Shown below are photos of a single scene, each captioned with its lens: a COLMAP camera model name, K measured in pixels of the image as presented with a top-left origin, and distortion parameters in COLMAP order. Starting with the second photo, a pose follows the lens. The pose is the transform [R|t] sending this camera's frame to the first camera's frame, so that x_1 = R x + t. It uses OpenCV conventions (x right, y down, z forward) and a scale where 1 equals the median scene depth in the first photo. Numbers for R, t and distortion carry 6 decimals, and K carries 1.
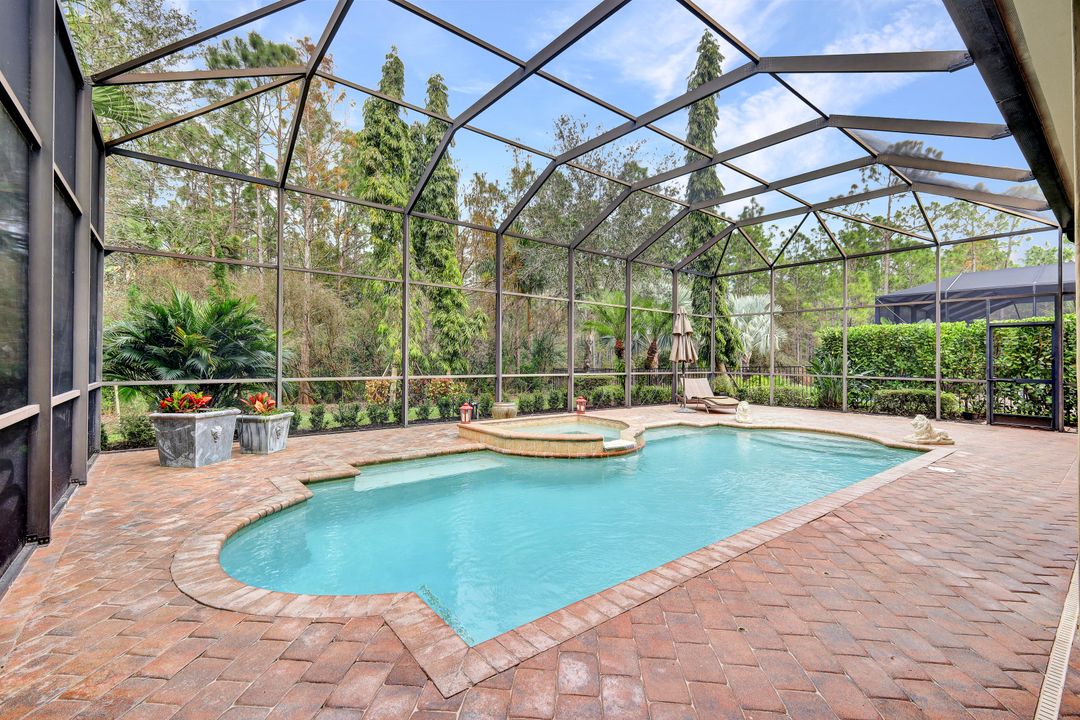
lens RADIAL K [[471.5, 0, 543.1], [0, 471.5, 351.1], [0, 0, 1]] dist [0.001521, -0.000114]
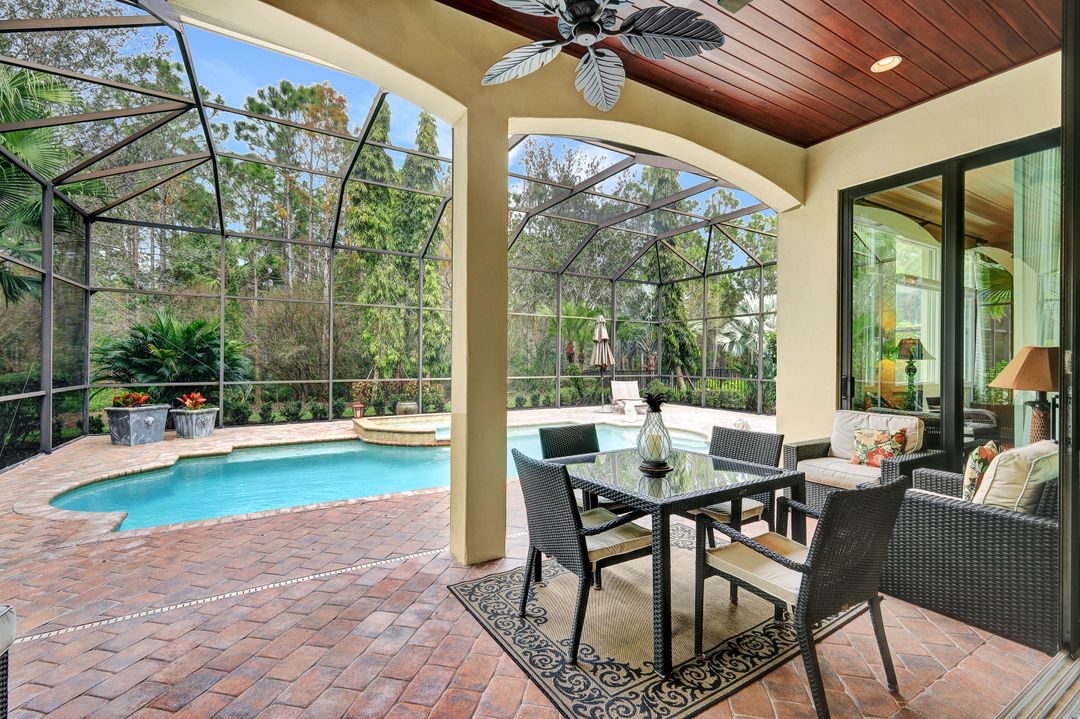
lens RADIAL K [[471.5, 0, 542.0], [0, 471.5, 352.6], [0, 0, 1]] dist [0.001521, -0.000114]
pose [[0.989473, -0.006993, -0.144548, 0.301723], [0.007348, 0.999971, 0.001919, -0.011684], [0.144530, -0.002961, 0.989496, -0.096612]]
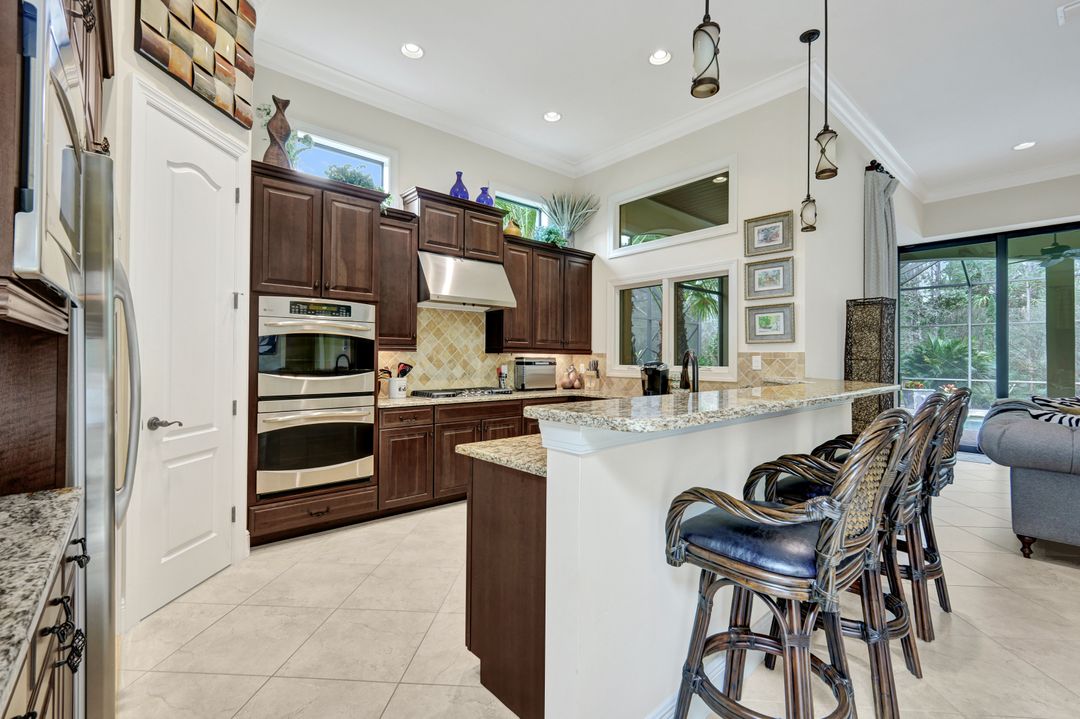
lens RADIAL K [[471.5, 0, 539.9], [0, 471.5, 354.0], [0, 0, 1]] dist [0.001521, -0.000114]
pose [[0.036508, -0.019691, -0.999139, 0.848850], [0.009732, 0.999765, -0.019348, -0.017968], [0.999286, -0.009017, 0.036691, -0.559838]]
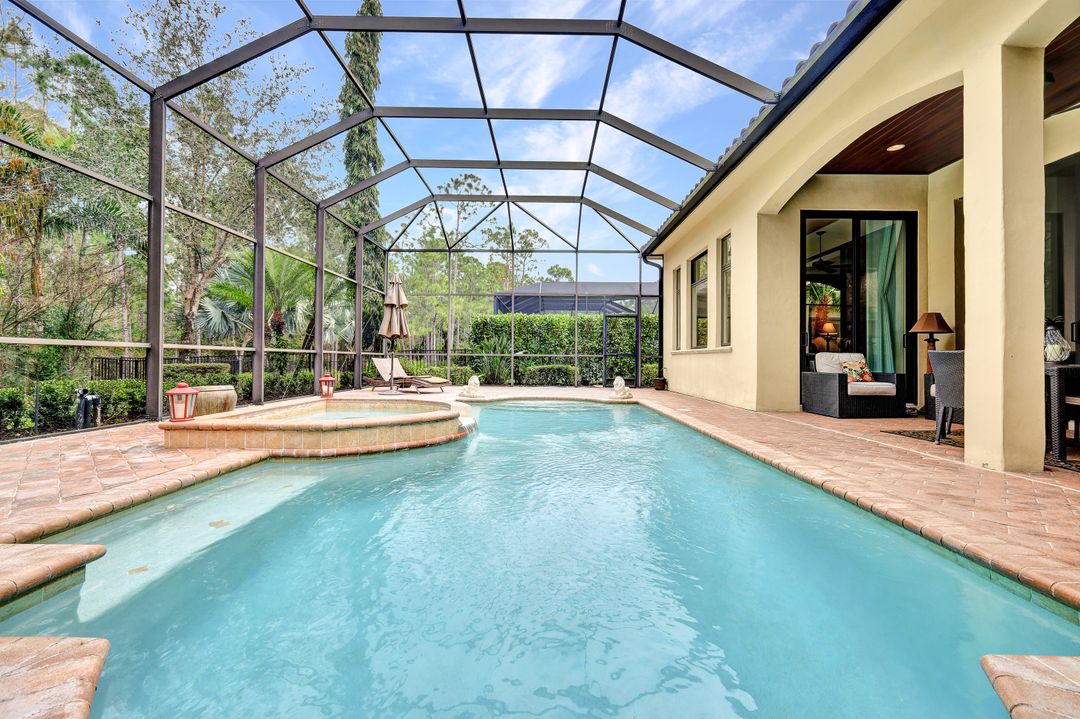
lens RADIAL K [[471.5, 0, 543.6], [0, 471.5, 353.5], [0, 0, 1]] dist [0.001521, -0.000114]
pose [[0.632933, 0.005110, 0.774189, -0.192435], [-0.014129, 0.999888, 0.004951, 0.042455], [-0.774077, -0.014072, 0.632935, 0.216512]]
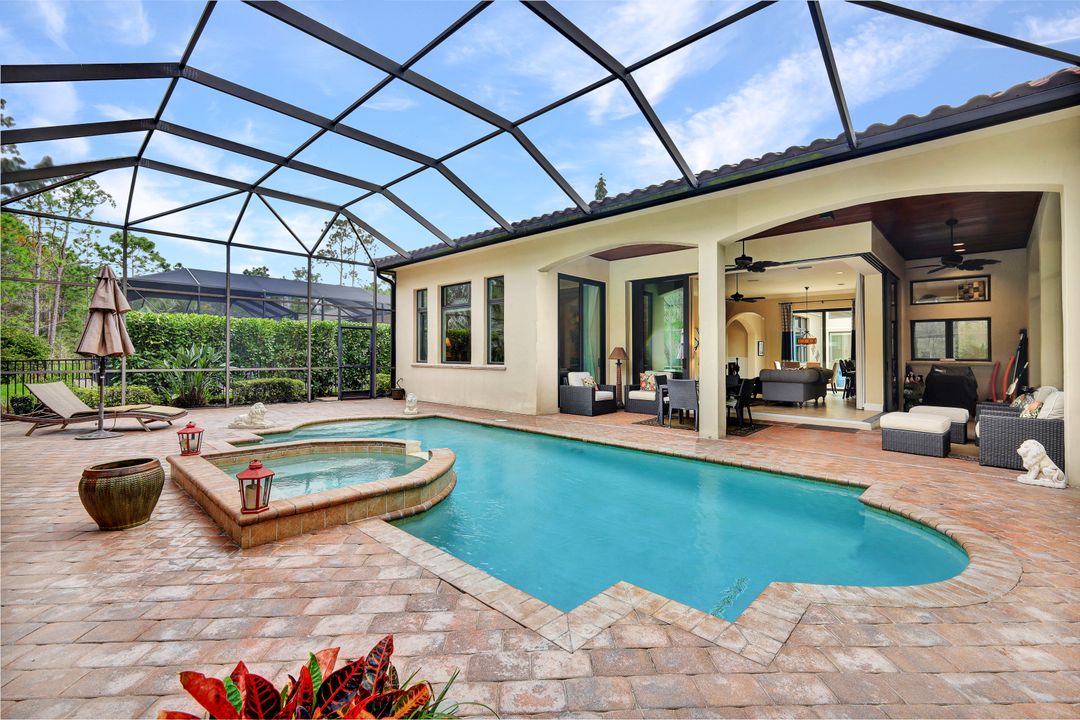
lens RADIAL K [[471.5, 0, 543.6], [0, 471.5, 354.1], [0, 0, 1]] dist [0.001521, -0.000114]
pose [[-0.133035, -0.009364, 0.991067, -0.374657], [-0.025207, 0.999664, 0.006062, 0.002043], [-0.990791, -0.024175, -0.133226, 0.484684]]
